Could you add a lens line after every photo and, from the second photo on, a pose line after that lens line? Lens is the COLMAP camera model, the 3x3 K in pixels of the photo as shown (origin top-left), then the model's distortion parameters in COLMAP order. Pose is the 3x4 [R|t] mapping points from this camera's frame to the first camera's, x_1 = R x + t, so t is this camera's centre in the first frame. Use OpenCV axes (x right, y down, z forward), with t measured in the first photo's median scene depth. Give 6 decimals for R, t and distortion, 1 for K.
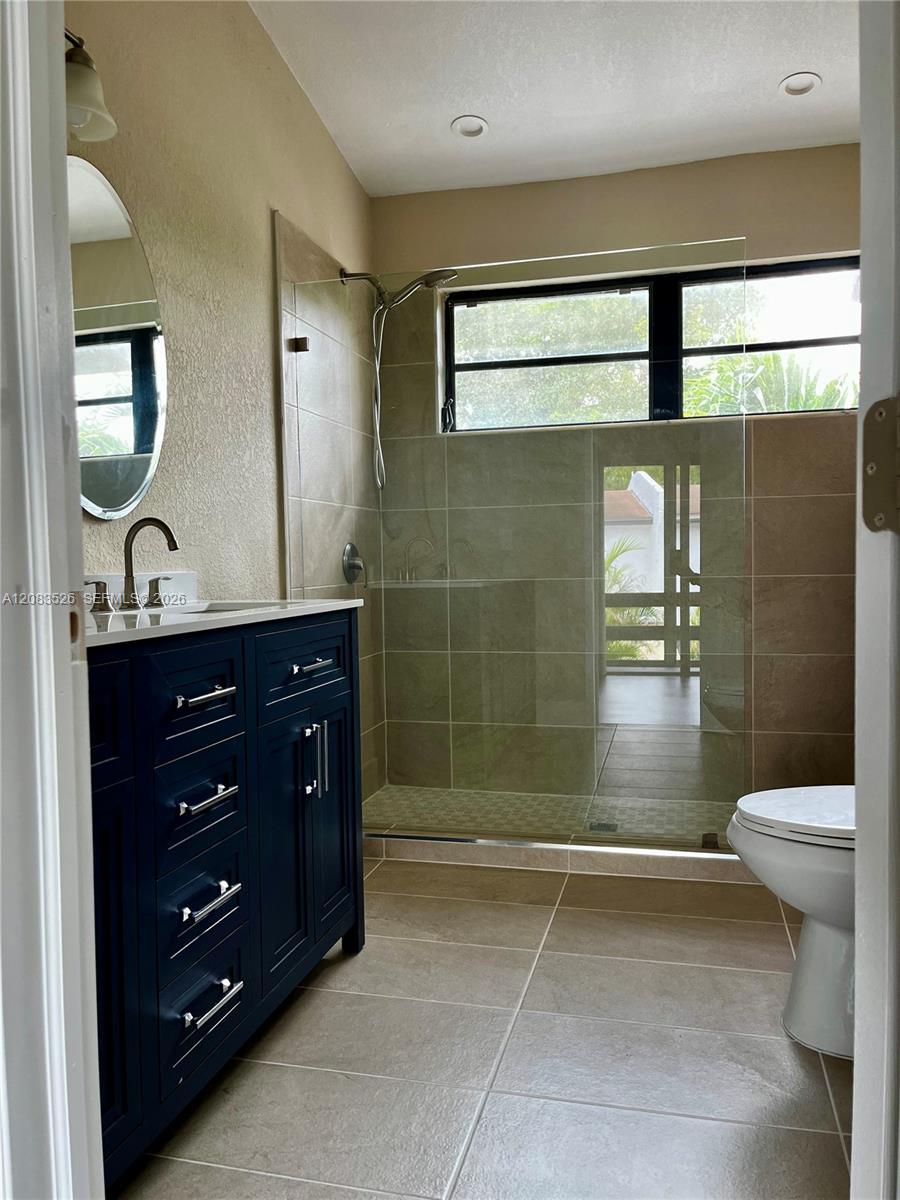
lens RADIAL K [[929.1, 0, 450.0], [0, 929.1, 600.0], [0, 0, 1]] dist [0.051072, -0.054252]
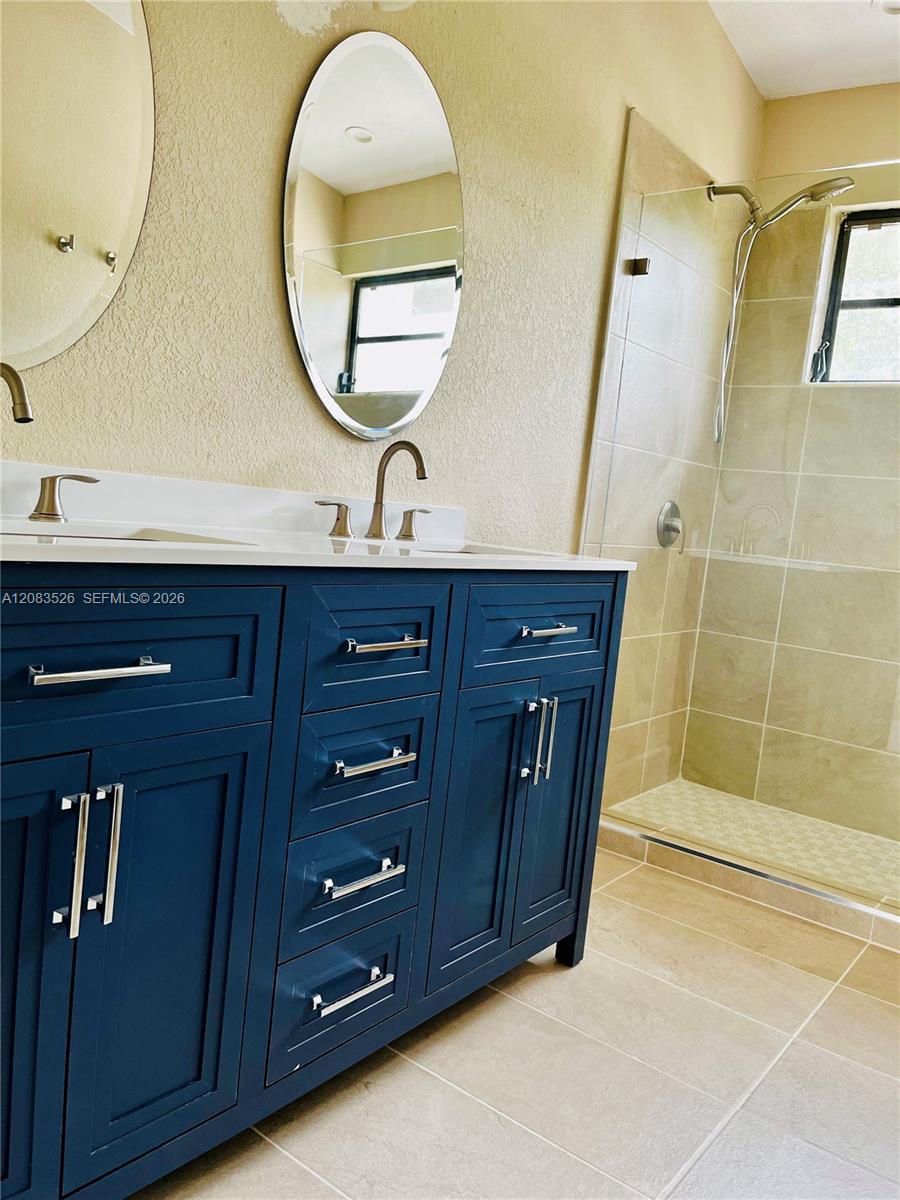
lens RADIAL K [[929.1, 0, 450.0], [0, 929.1, 600.0], [0, 0, 1]] dist [0.051072, -0.054252]
pose [[0.912460, 0.149330, -0.380942, 0.058392], [-0.133217, 0.988718, 0.068488, -0.001913], [0.386871, -0.011745, 0.922059, 0.123383]]
